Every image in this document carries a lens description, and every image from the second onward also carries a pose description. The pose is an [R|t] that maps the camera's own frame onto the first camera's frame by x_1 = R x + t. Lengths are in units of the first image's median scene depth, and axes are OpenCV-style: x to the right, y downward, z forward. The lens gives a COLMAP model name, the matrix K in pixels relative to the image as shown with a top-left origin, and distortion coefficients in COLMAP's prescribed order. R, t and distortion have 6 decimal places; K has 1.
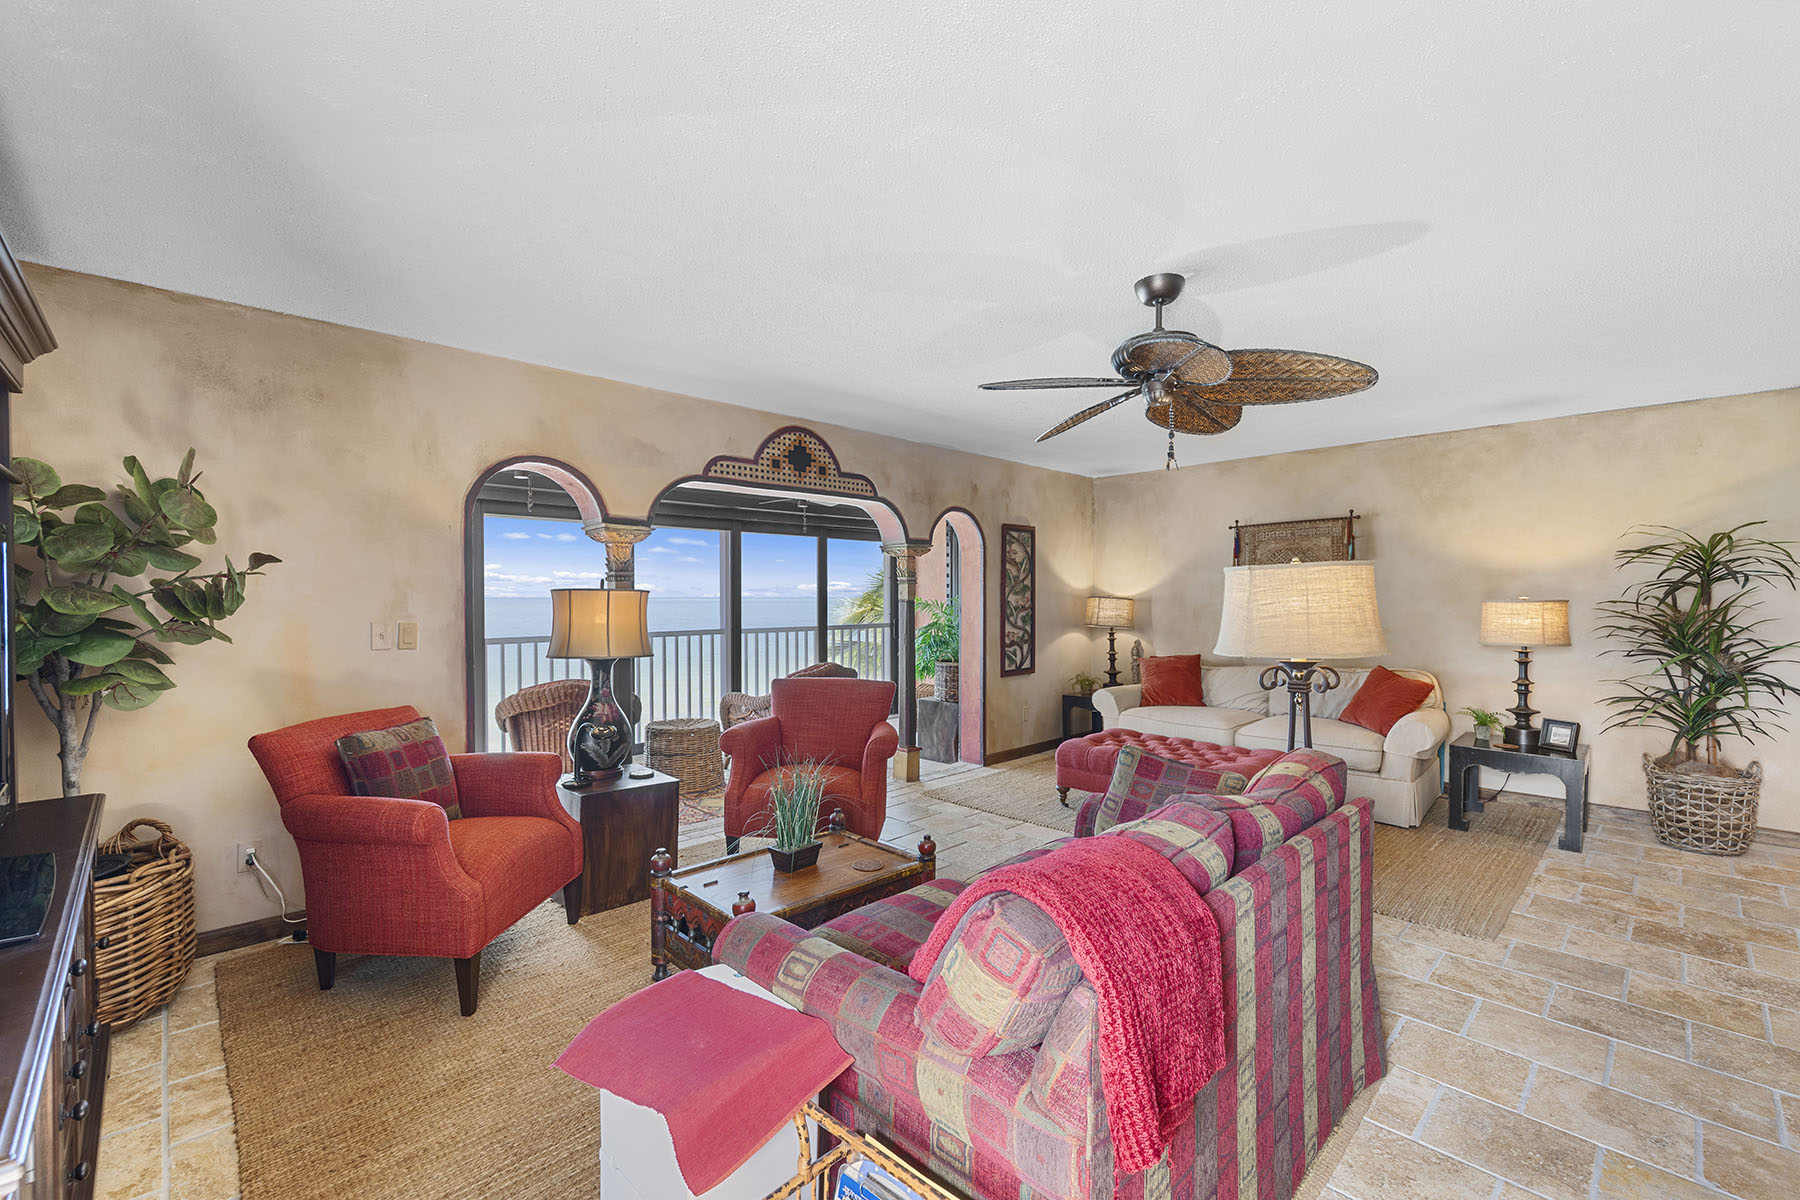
lens RADIAL K [[758.7, 0, 890.4], [0, 758.7, 609.0], [0, 0, 1]] dist [0.004358, 0.000236]
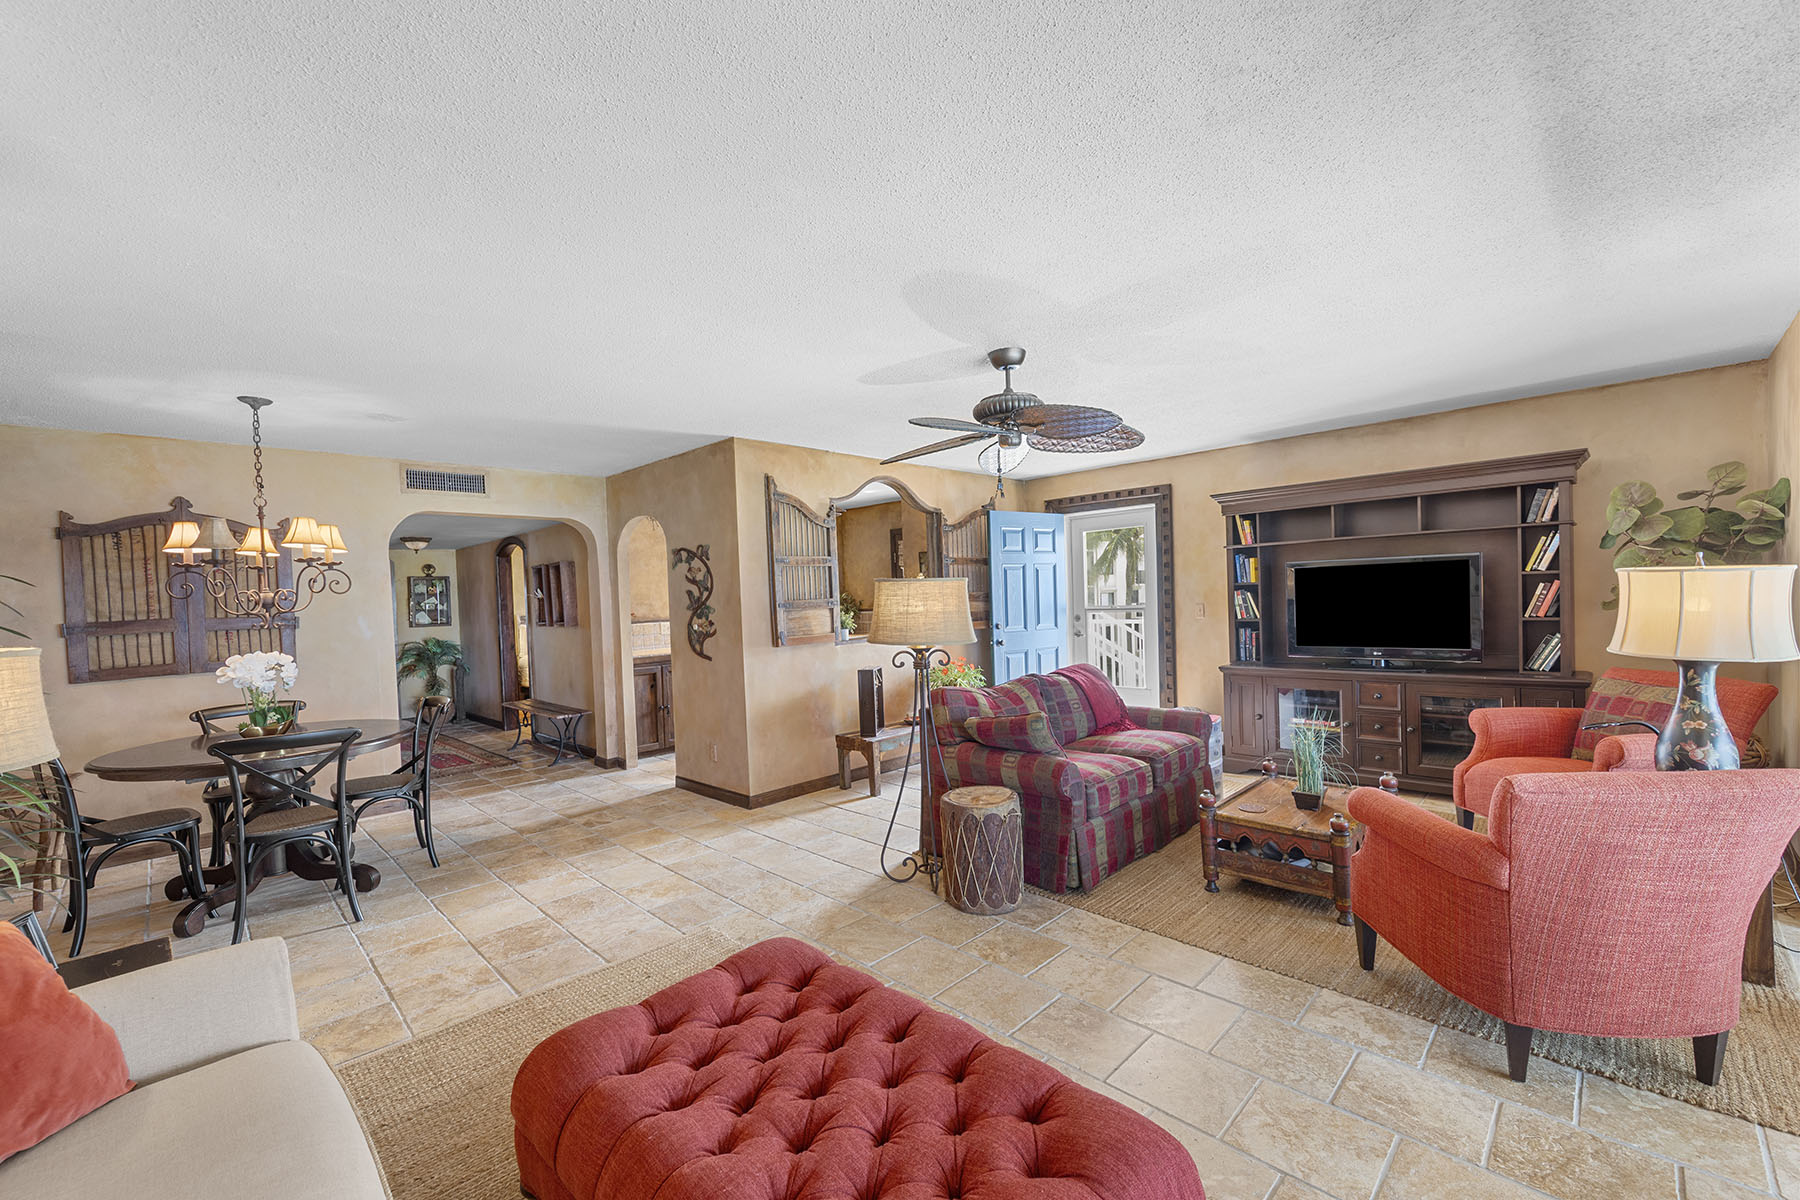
lens RADIAL K [[728.3, 0, 890.8], [0, 728.3, 617.0], [0, 0, 1]] dist [0.000963, 0.000035]
pose [[-0.999220, 0.036231, -0.015737, 0.351535], [0.035480, 0.998329, 0.045612, -0.028926], [0.017363, 0.045018, -0.998835, 1.346583]]
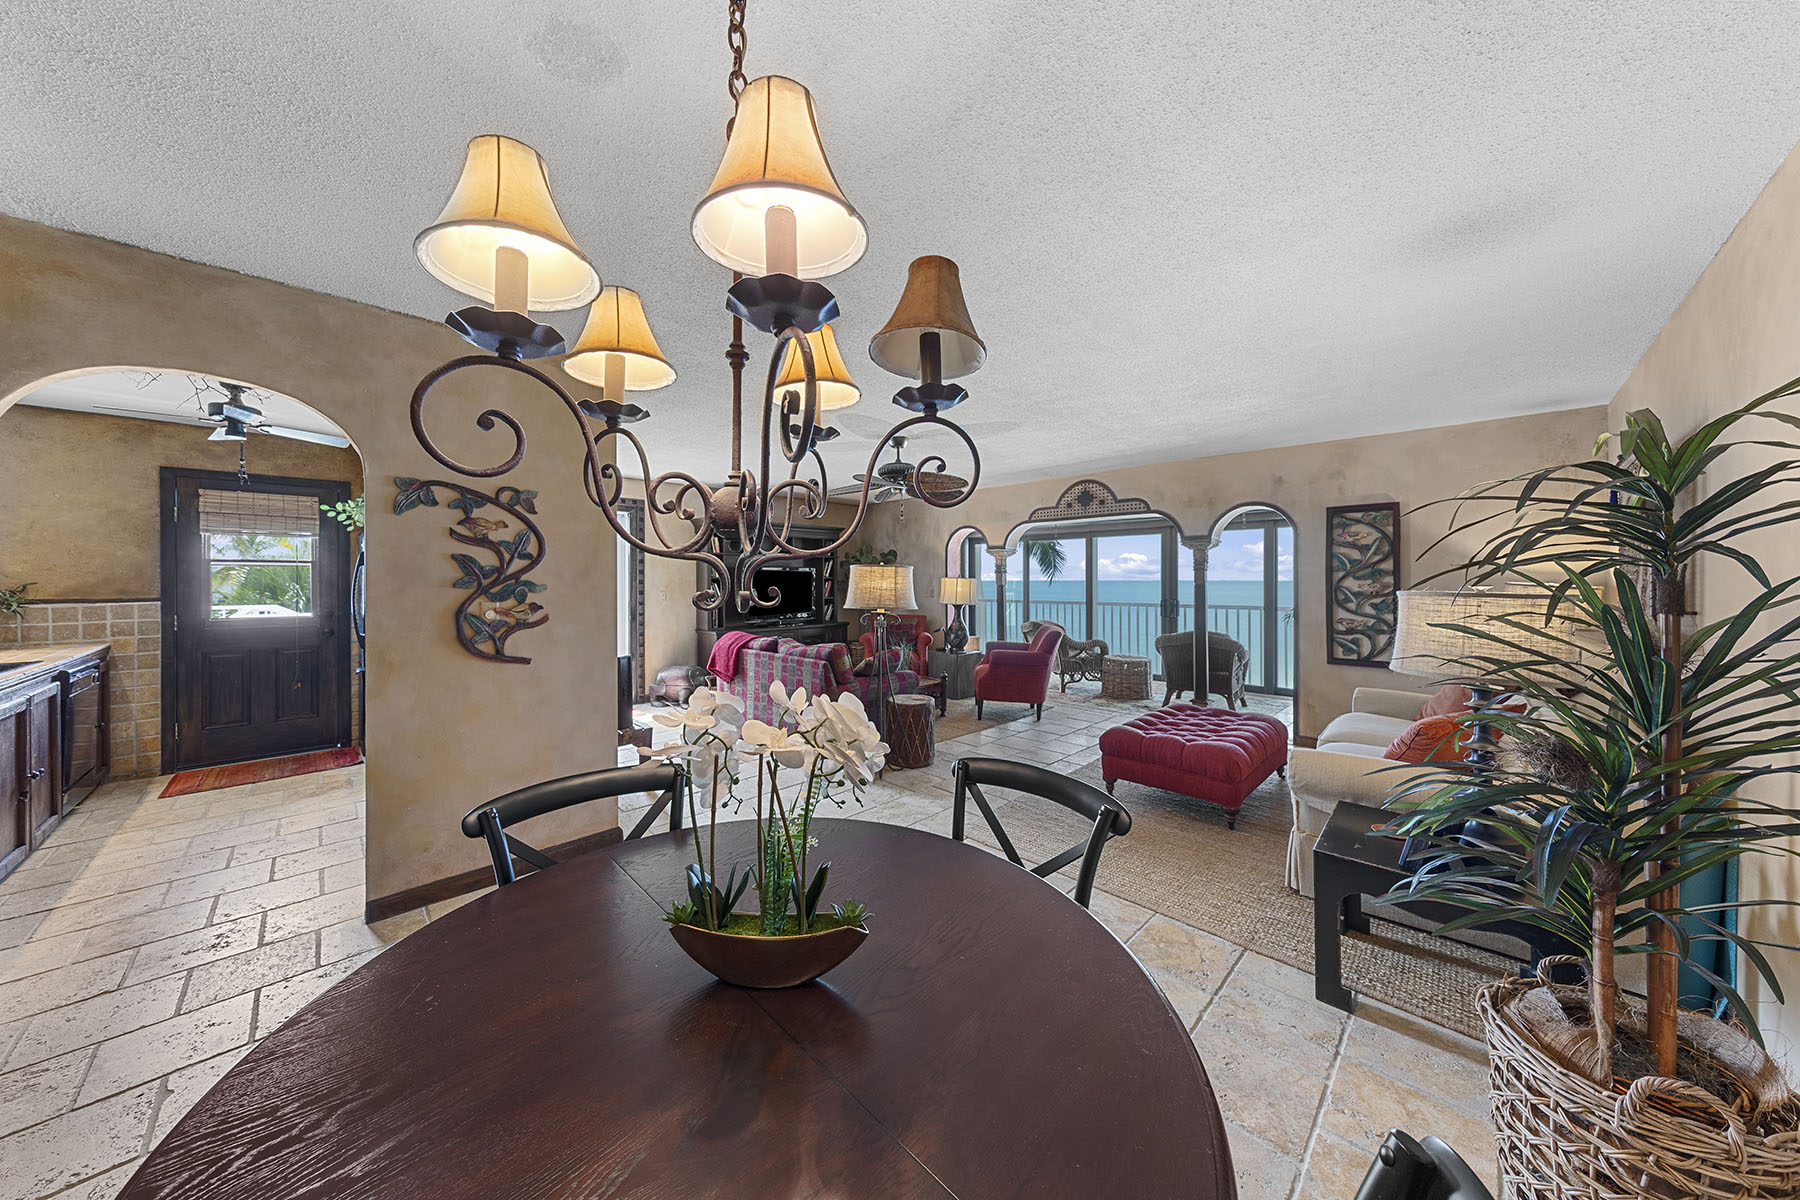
lens RADIAL K [[581.4, 0, 879.0], [0, 581.4, 581.6], [0, 0, 1]] dist [0.005671, -0.000081]
pose [[0.003971, 0.005726, -0.999976, 1.226812], [-0.017662, 0.999828, 0.005655, -0.014143], [0.999836, 0.017639, 0.004071, 0.567389]]
